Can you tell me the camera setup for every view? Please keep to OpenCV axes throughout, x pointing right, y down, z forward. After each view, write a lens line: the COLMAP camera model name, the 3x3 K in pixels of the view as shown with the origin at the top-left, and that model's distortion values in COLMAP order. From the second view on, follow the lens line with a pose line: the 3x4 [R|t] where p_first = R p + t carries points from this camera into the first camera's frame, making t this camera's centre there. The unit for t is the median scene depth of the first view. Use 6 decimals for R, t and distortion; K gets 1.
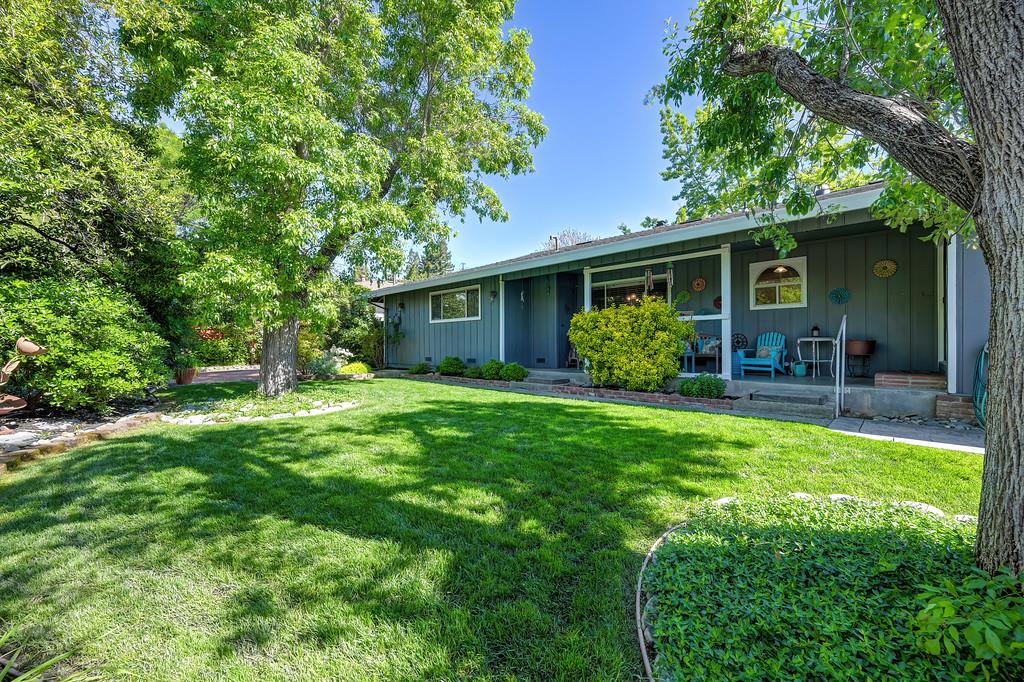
lens RADIAL K [[405.8, 0, 514.9], [0, 405.8, 344.5], [0, 0, 1]] dist [-0.000383, -0.000364]
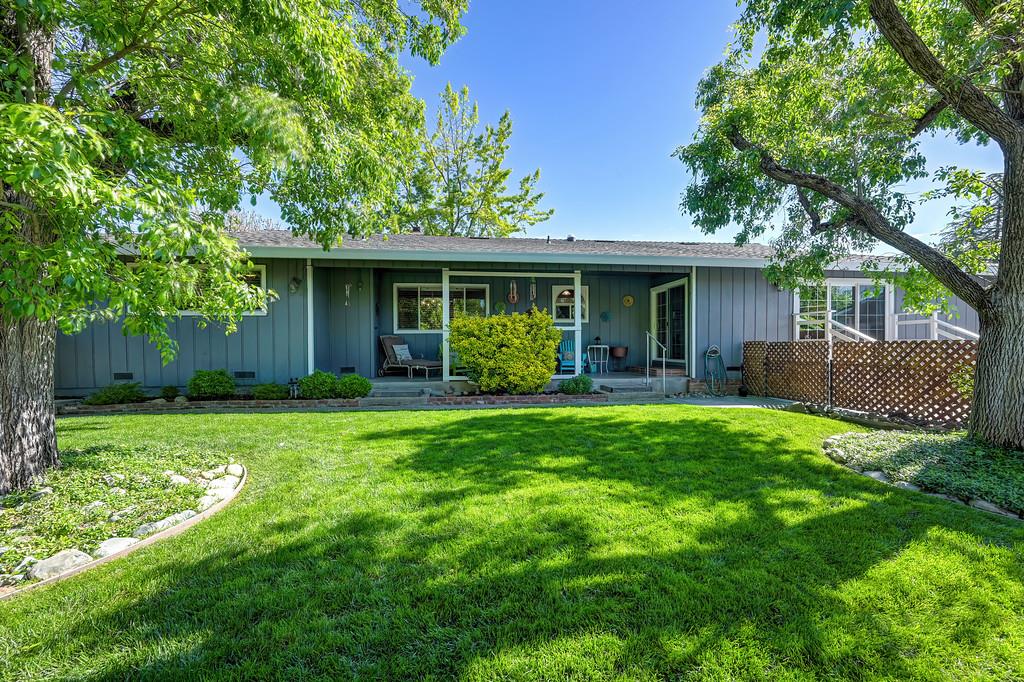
lens RADIAL K [[405.8, 0, 514.5], [0, 405.8, 350.2], [0, 0, 1]] dist [-0.000383, -0.000364]
pose [[0.624389, -0.008014, 0.781073, -0.548025], [-0.001401, 0.999934, 0.011379, -0.014446], [-0.781112, -0.008199, 0.624337, 0.344768]]
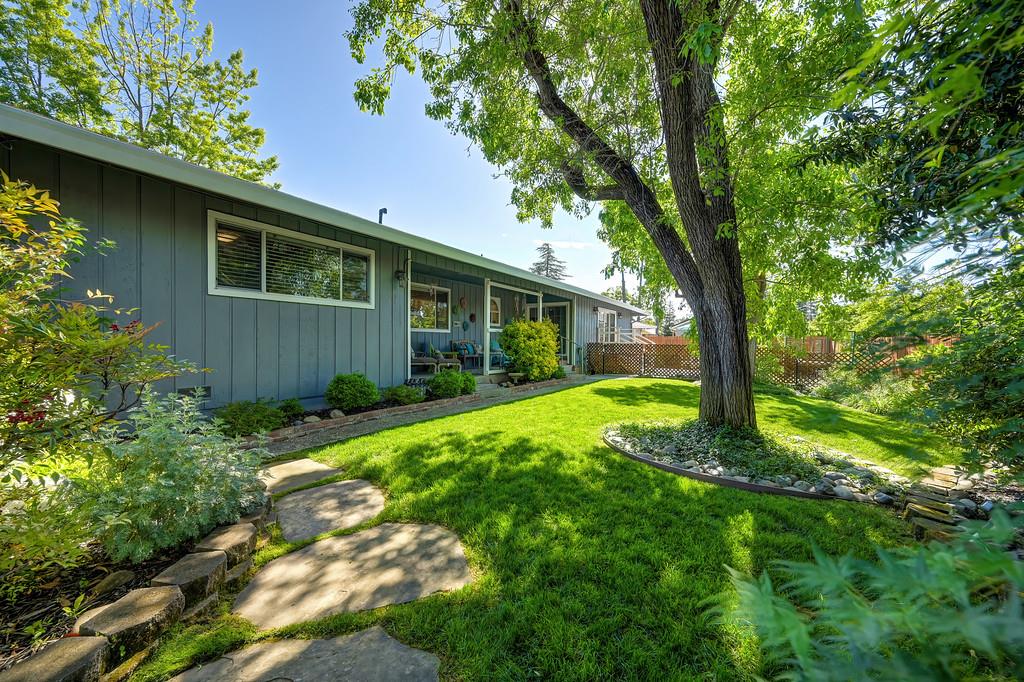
lens RADIAL K [[405.8, 0, 515.3], [0, 405.8, 345.1], [0, 0, 1]] dist [-0.000383, -0.000364]
pose [[-0.213738, -0.007776, 0.976860, -1.107988], [-0.016617, 0.999853, 0.004324, -0.019892], [-0.976750, -0.015308, -0.213836, 1.402405]]
